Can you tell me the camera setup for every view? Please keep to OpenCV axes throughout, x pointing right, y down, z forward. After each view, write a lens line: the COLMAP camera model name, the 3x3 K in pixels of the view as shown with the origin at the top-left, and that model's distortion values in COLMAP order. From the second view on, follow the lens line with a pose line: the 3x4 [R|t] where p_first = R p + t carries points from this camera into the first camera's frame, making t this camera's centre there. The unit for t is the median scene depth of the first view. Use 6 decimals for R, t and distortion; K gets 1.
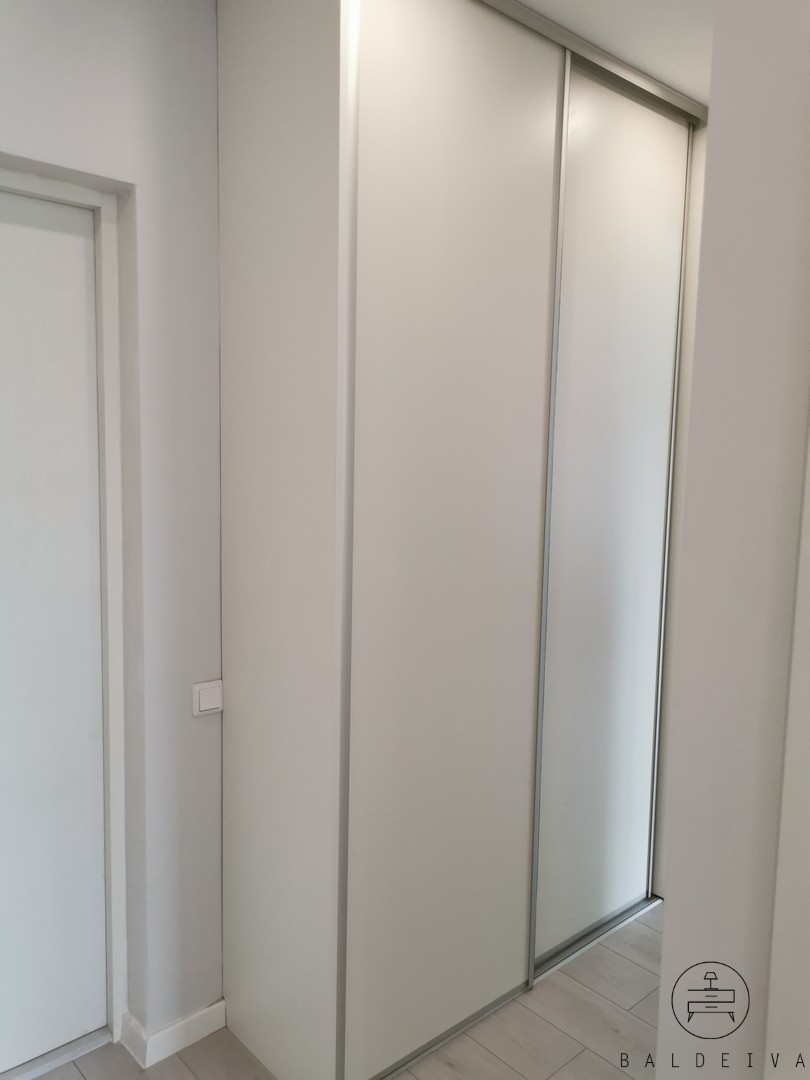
lens RADIAL K [[833.8, 0, 405.0], [0, 833.8, 540.0], [0, 0, 1]] dist [-0.000873, 0.000341]
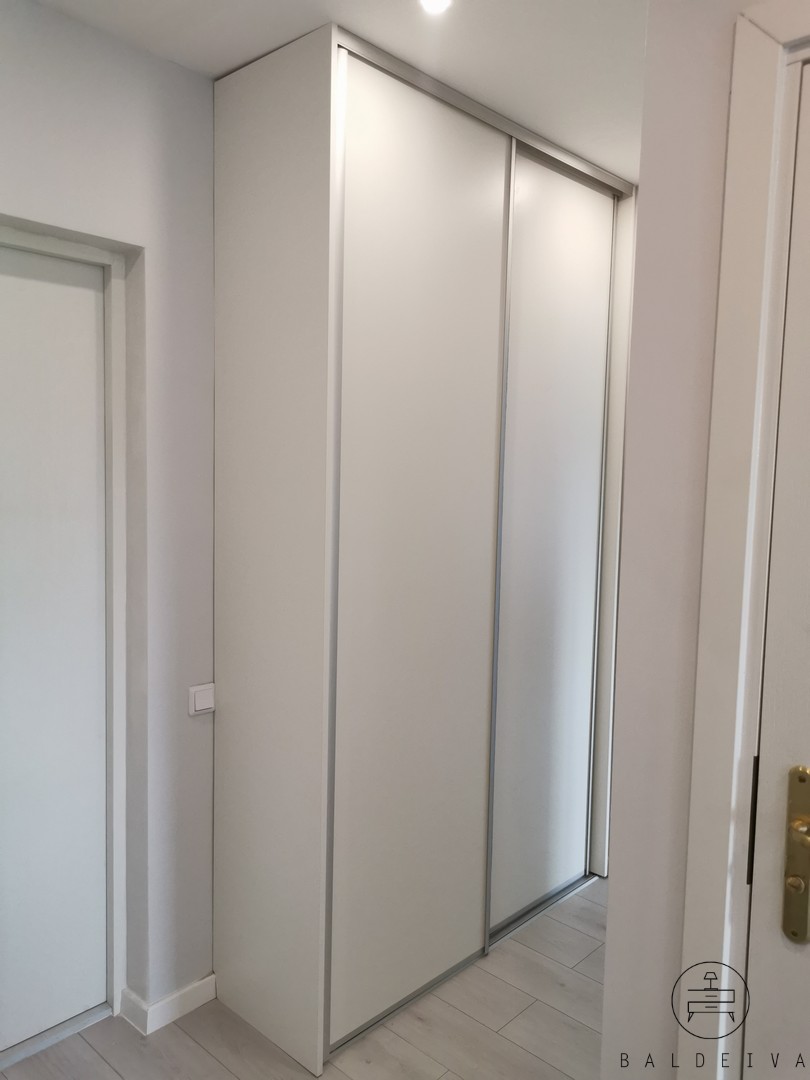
lens RADIAL K [[845.0, 0, 405.0], [0, 845.0, 540.0], [0, 0, 1]] dist [0.002029, -0.002451]
pose [[0.996392, -0.004569, 0.084752, -0.059365], [0.006443, 0.999741, -0.021845, 0.002439], [-0.084630, 0.022312, 0.996163, -0.157479]]
